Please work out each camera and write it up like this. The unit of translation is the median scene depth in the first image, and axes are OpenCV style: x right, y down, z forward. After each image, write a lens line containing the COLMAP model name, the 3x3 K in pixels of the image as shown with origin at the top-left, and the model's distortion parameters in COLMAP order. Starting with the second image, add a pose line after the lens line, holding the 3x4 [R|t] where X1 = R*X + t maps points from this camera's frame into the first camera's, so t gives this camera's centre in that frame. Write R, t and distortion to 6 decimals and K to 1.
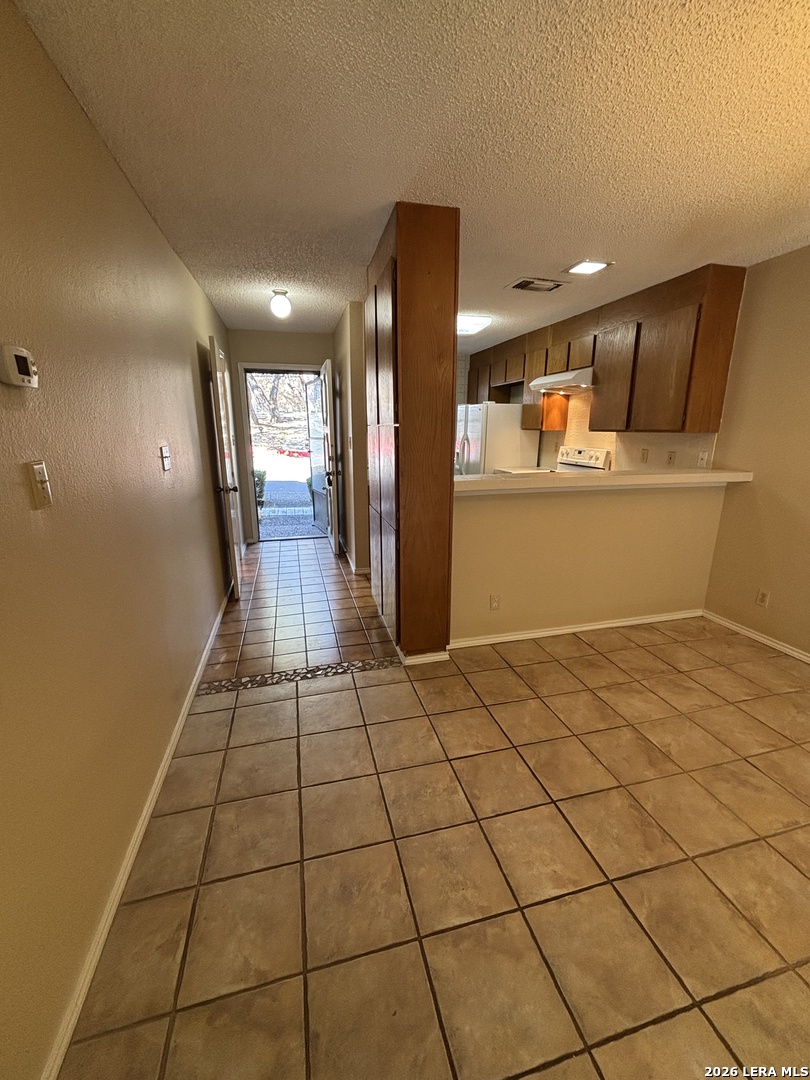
lens RADIAL K [[439.3, 0, 405.0], [0, 439.3, 540.0], [0, 0, 1]] dist [0.000260, 0.004696]
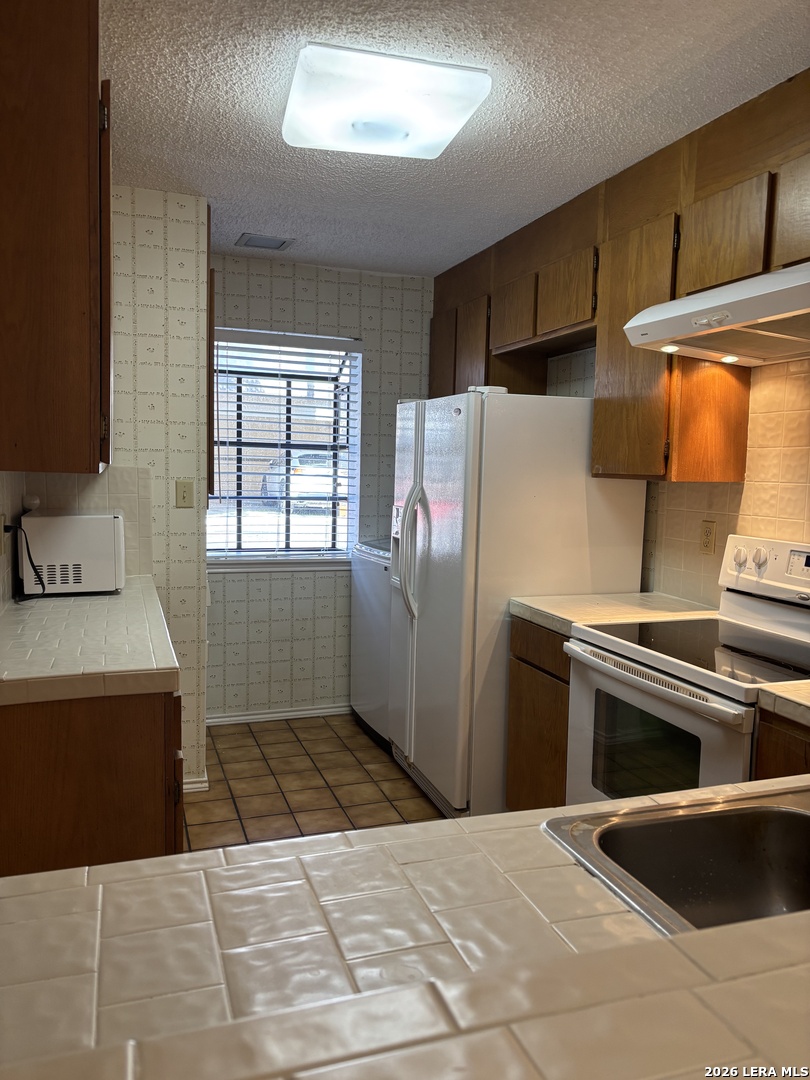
lens RADIAL K [[815.3, 0, 405.0], [0, 815.3, 540.0], [0, 0, 1]] dist [0.004887, 0.003452]
pose [[0.996348, 0.013705, 0.084284, 0.095399], [0.000022, 0.986995, -0.160750, -0.127293], [-0.085391, 0.160165, 0.983390, 0.503205]]
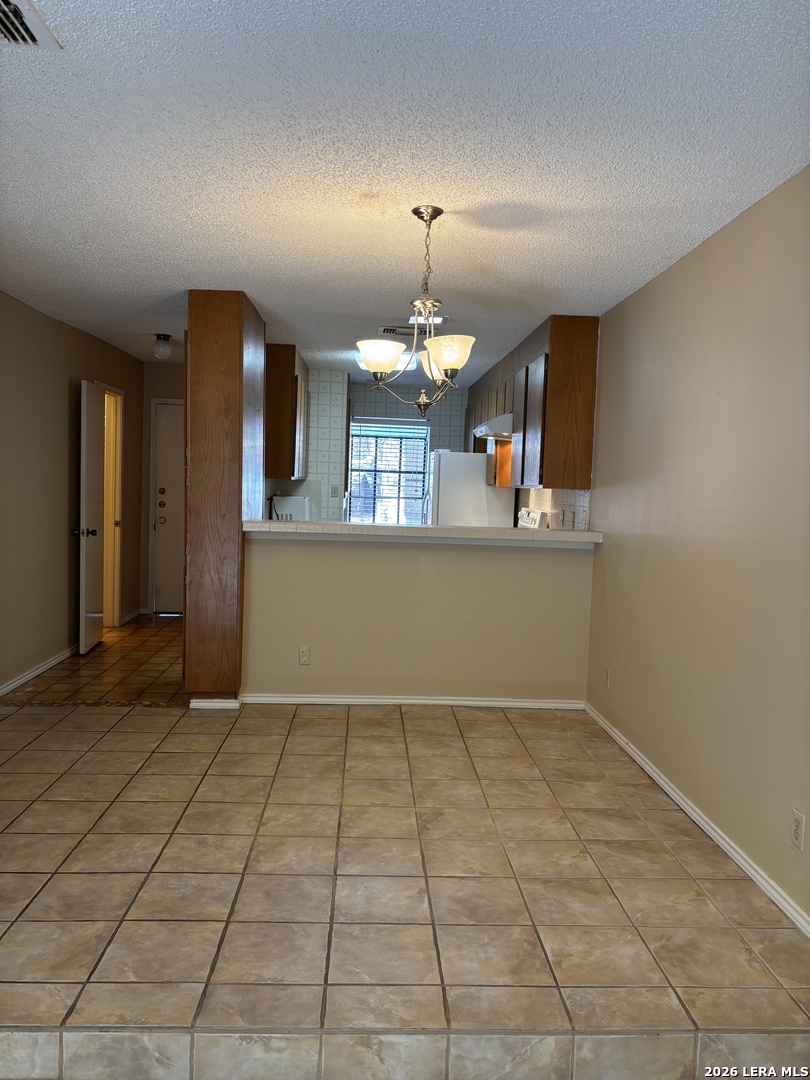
lens RADIAL K [[815.2, 0, 405.0], [0, 815.2, 540.0], [0, 0, 1]] dist [0.034713, -0.004162]
pose [[0.978028, 0.047085, -0.203086, 0.469079], [-0.083819, 0.980767, -0.176269, 0.116035], [0.190880, 0.189418, 0.963164, -0.419247]]
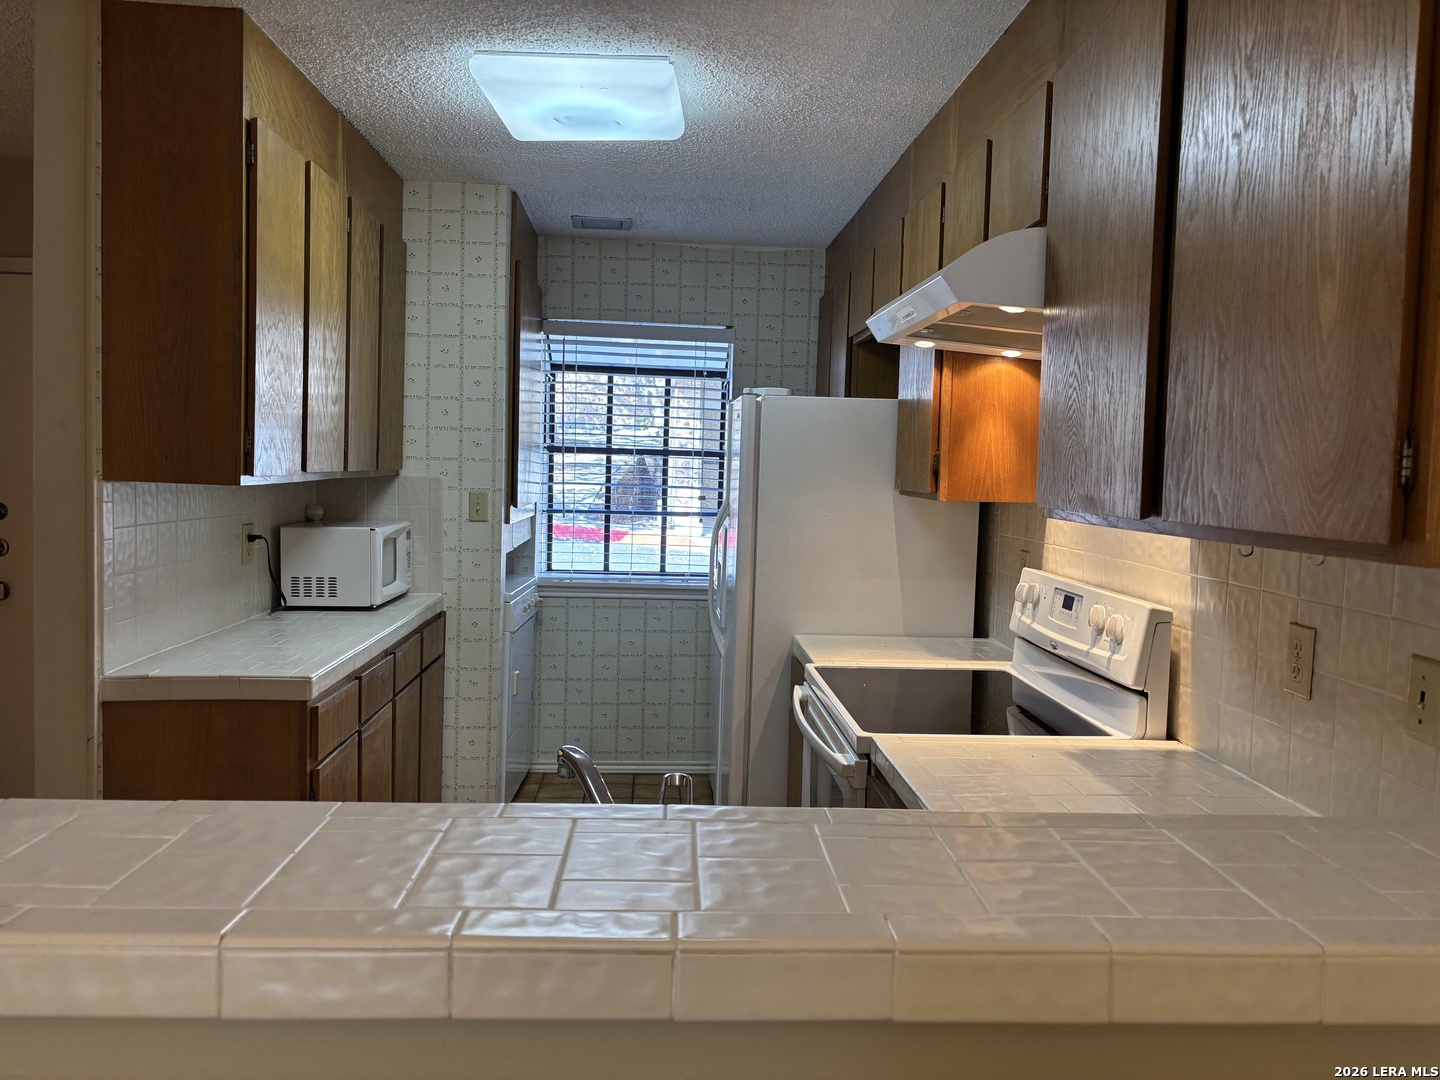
lens RADIAL K [[1086.9, 0, 725.9], [0, 1086.9, 528.3], [0, 0, 1]] dist [0.034713, -0.004162]
pose [[0.980880, 0.039007, -0.190663, 0.323905], [-0.075508, 0.979239, -0.188119, -0.115507], [0.179367, 0.198919, 0.963462, 0.413844]]
